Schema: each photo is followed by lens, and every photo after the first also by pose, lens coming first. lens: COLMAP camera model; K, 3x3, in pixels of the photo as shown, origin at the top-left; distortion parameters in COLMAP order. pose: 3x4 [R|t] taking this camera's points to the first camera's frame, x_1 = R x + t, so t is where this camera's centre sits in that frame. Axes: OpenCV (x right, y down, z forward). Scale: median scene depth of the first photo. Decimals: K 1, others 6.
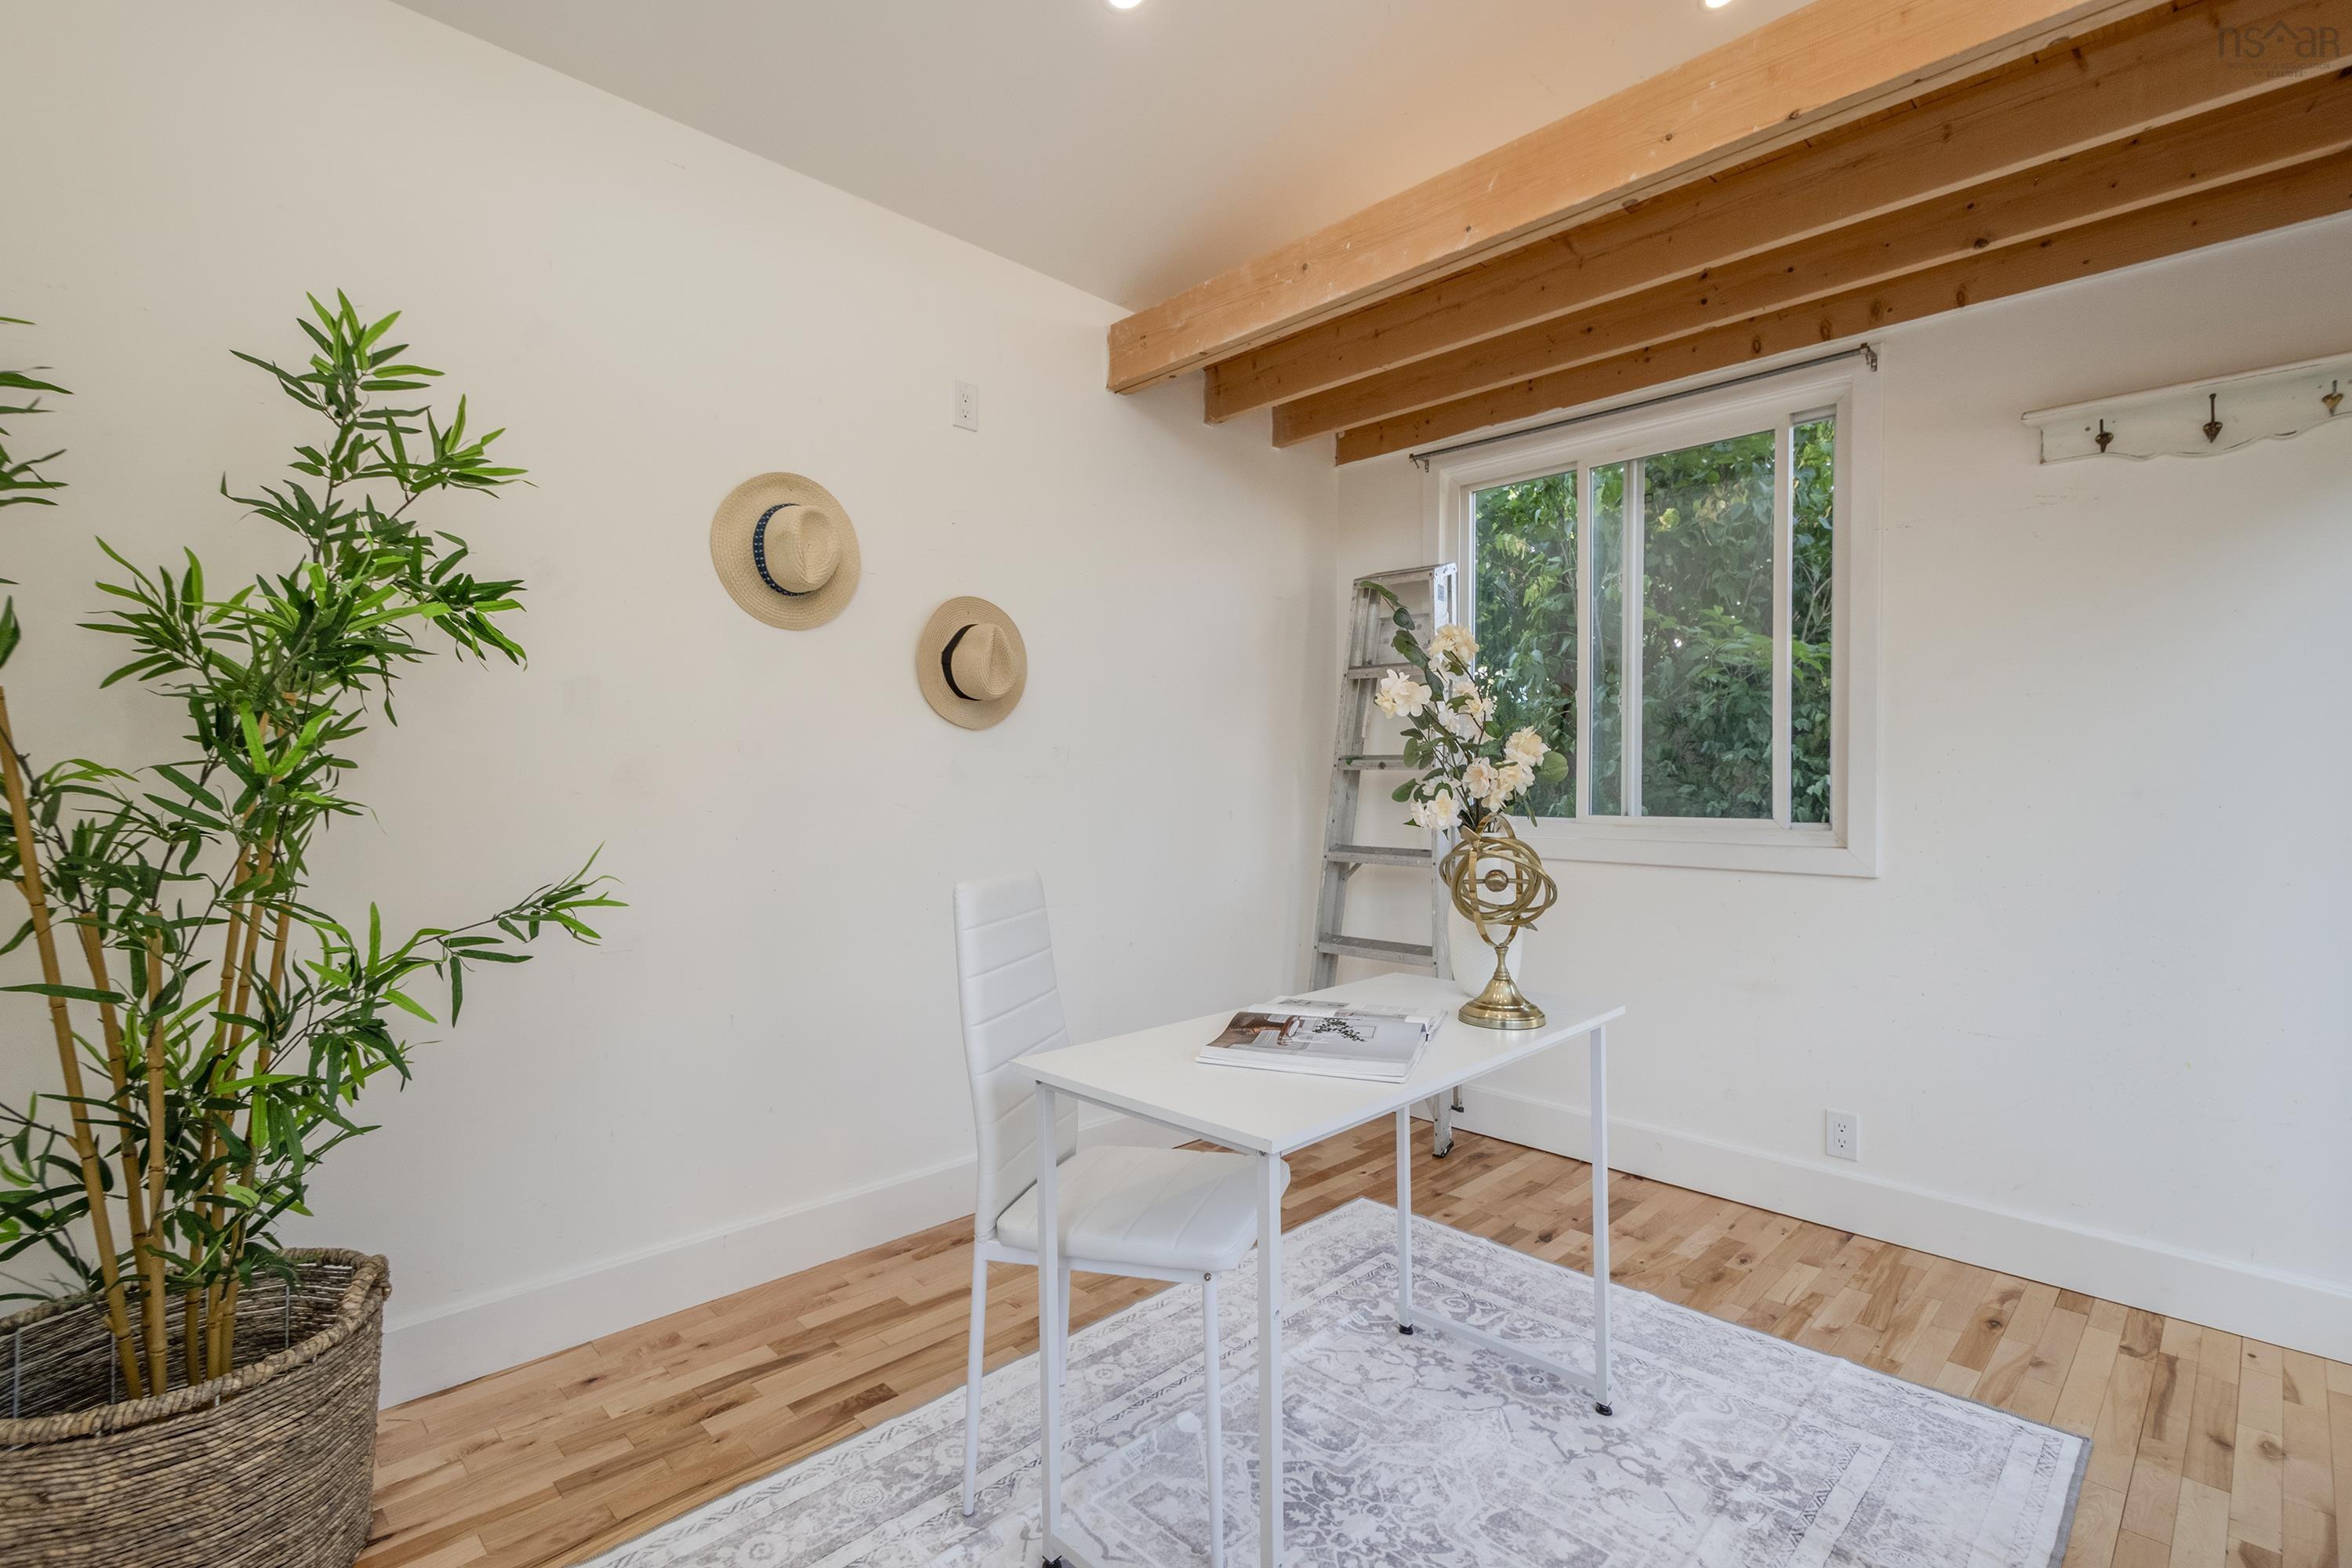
lens RADIAL K [[1080.7, 0, 1179.4], [0, 1080.7, 786.8], [0, 0, 1]] dist [0.002344, -0.000066]
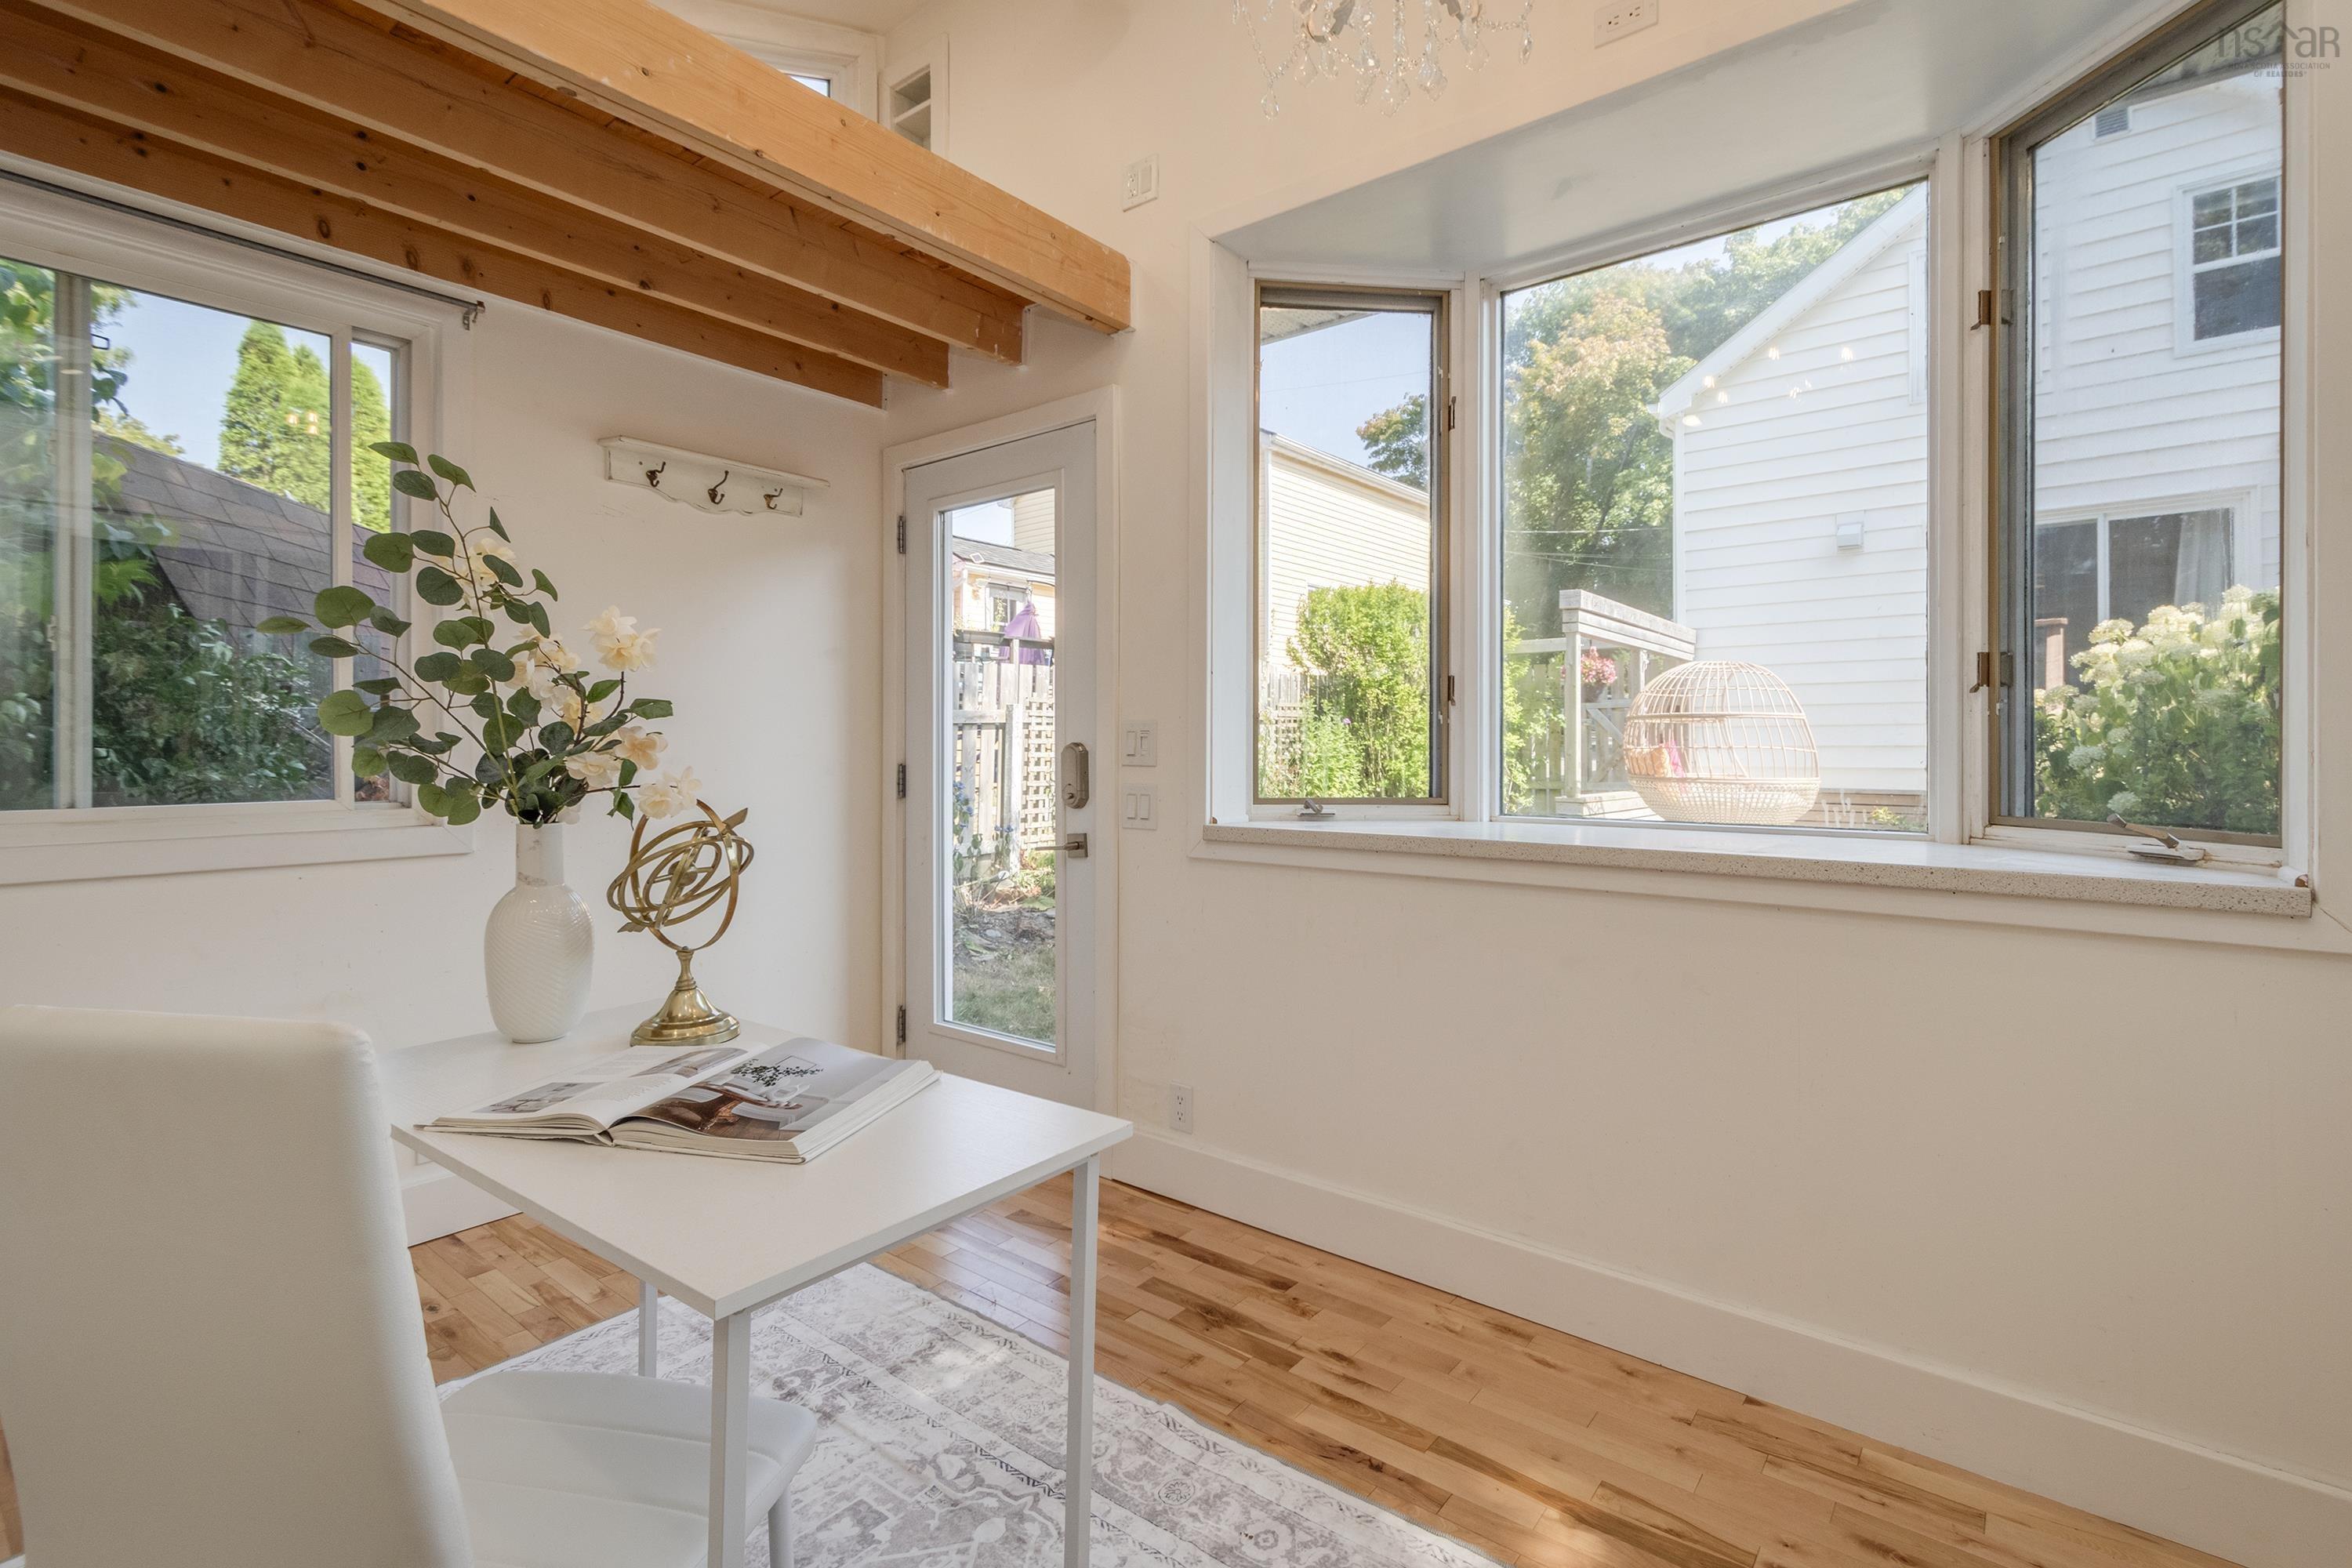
lens RADIAL K [[1080.7, 0, 1201.7], [0, 1080.7, 741.9], [0, 0, 1]] dist [0.002344, -0.000066]
pose [[-0.136182, 0.003886, 0.990676, -0.476061], [0.010038, 0.999946, -0.002542, -0.007128], [-0.990633, 0.009598, -0.136213, 0.570121]]
